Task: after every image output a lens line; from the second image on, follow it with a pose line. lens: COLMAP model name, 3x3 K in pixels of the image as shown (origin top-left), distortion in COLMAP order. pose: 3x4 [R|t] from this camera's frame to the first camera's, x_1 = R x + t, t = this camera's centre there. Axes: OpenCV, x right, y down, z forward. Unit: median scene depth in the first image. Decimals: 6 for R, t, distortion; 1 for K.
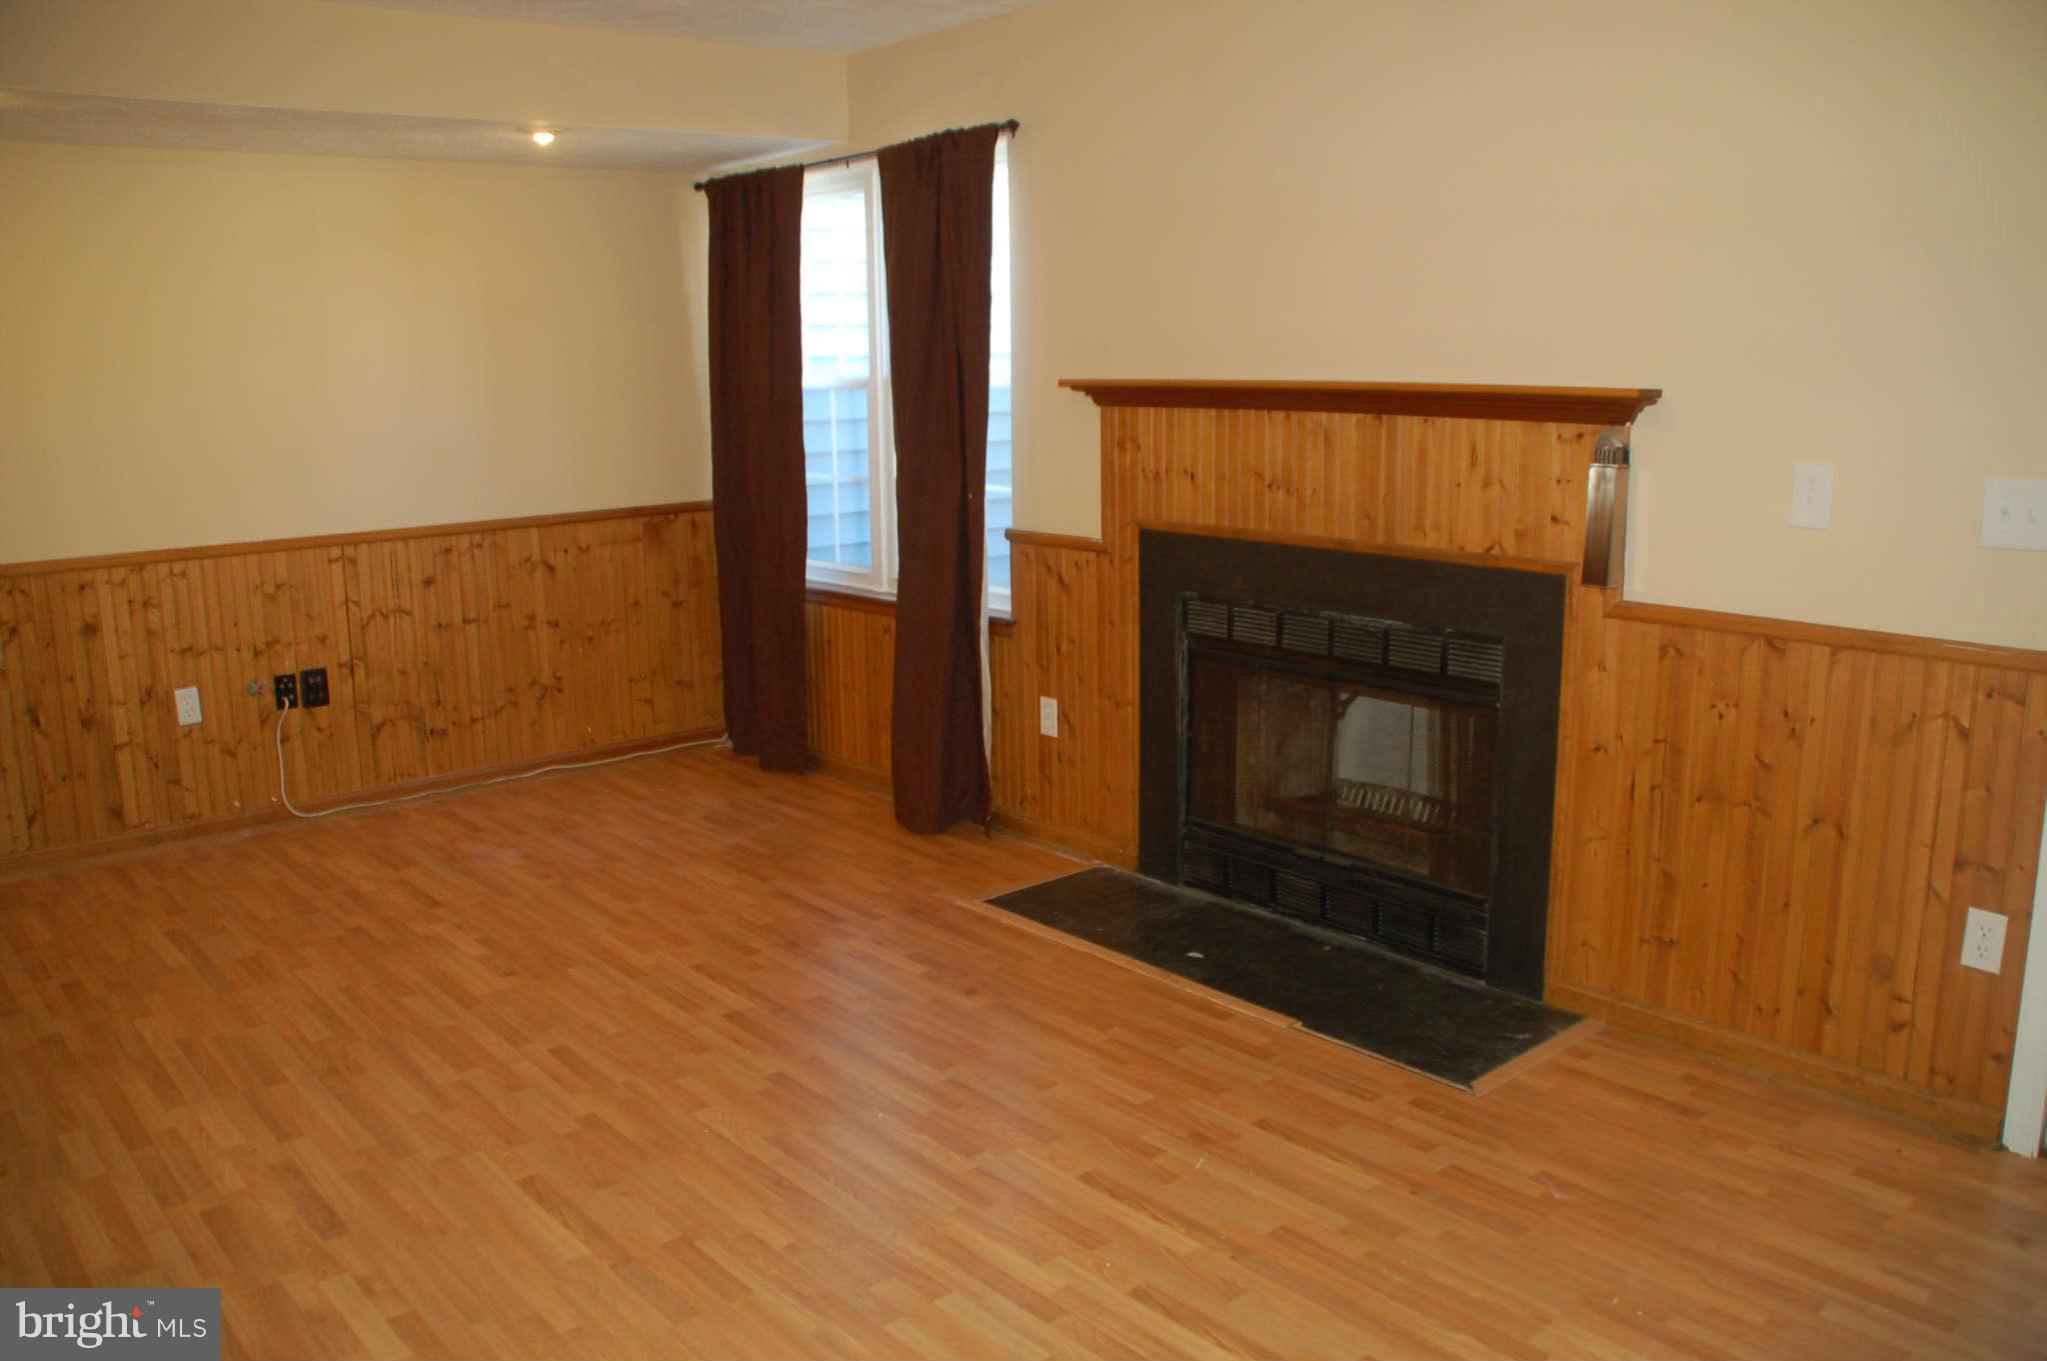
lens RADIAL K [[1597.9, 0, 1043.9], [0, 1597.9, 708.6], [0, 0, 1]] dist [-0.173132, 0.110375]
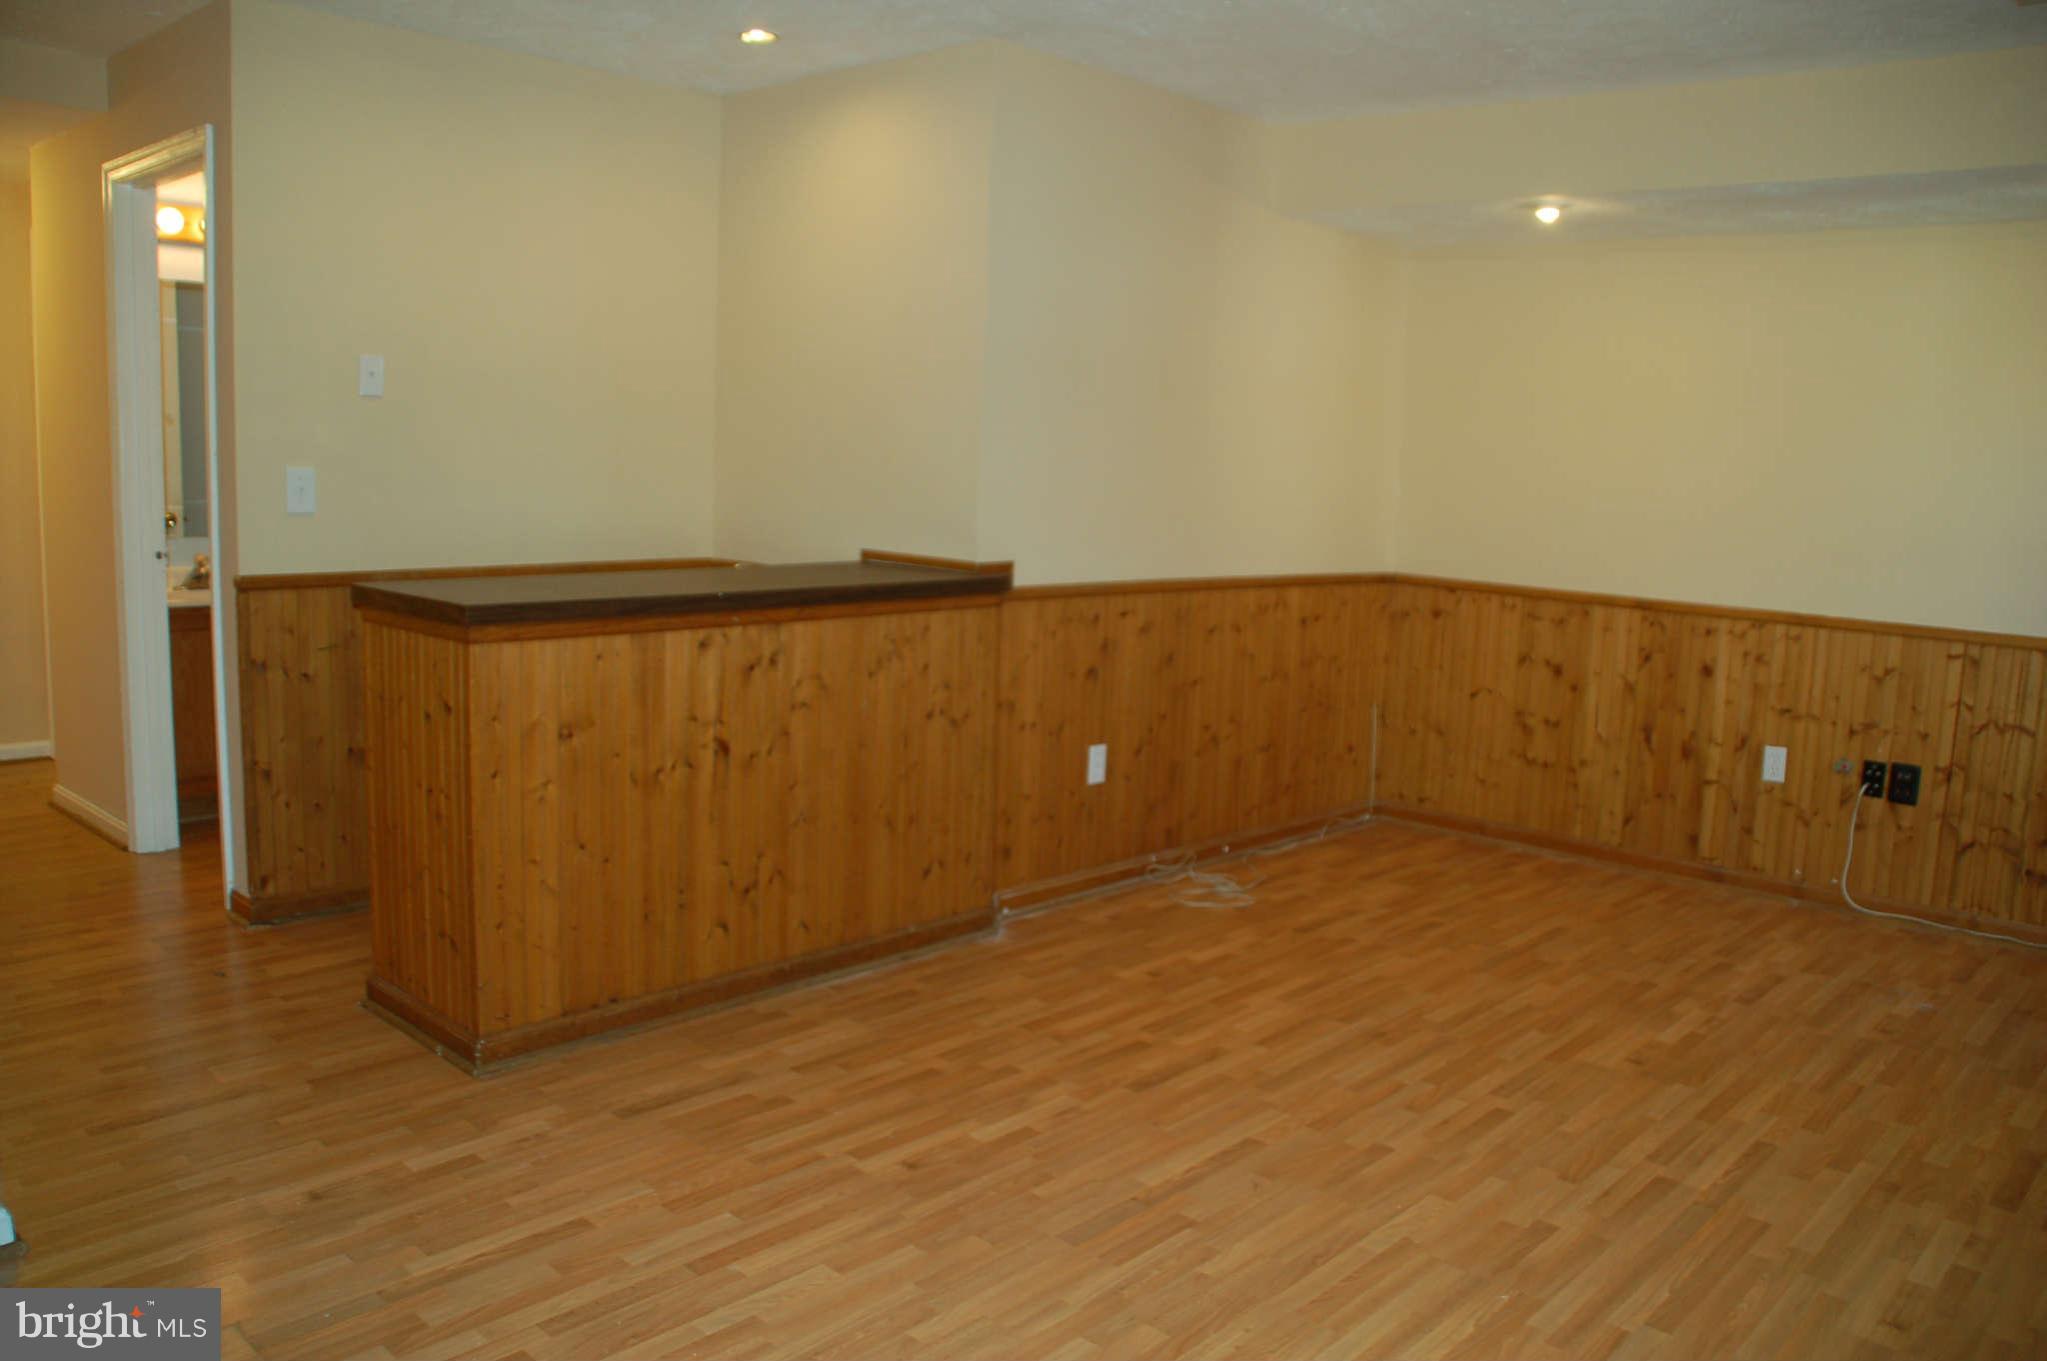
lens RADIAL K [[1597.9, 0, 1043.9], [0, 1597.9, 708.6], [0, 0, 1]] dist [-0.173132, 0.110375]
pose [[0.086325, 0.171833, -0.981337, 0.428519], [-0.242640, 0.958980, 0.146574, -0.073003], [0.966268, 0.225458, 0.124478, 0.394644]]
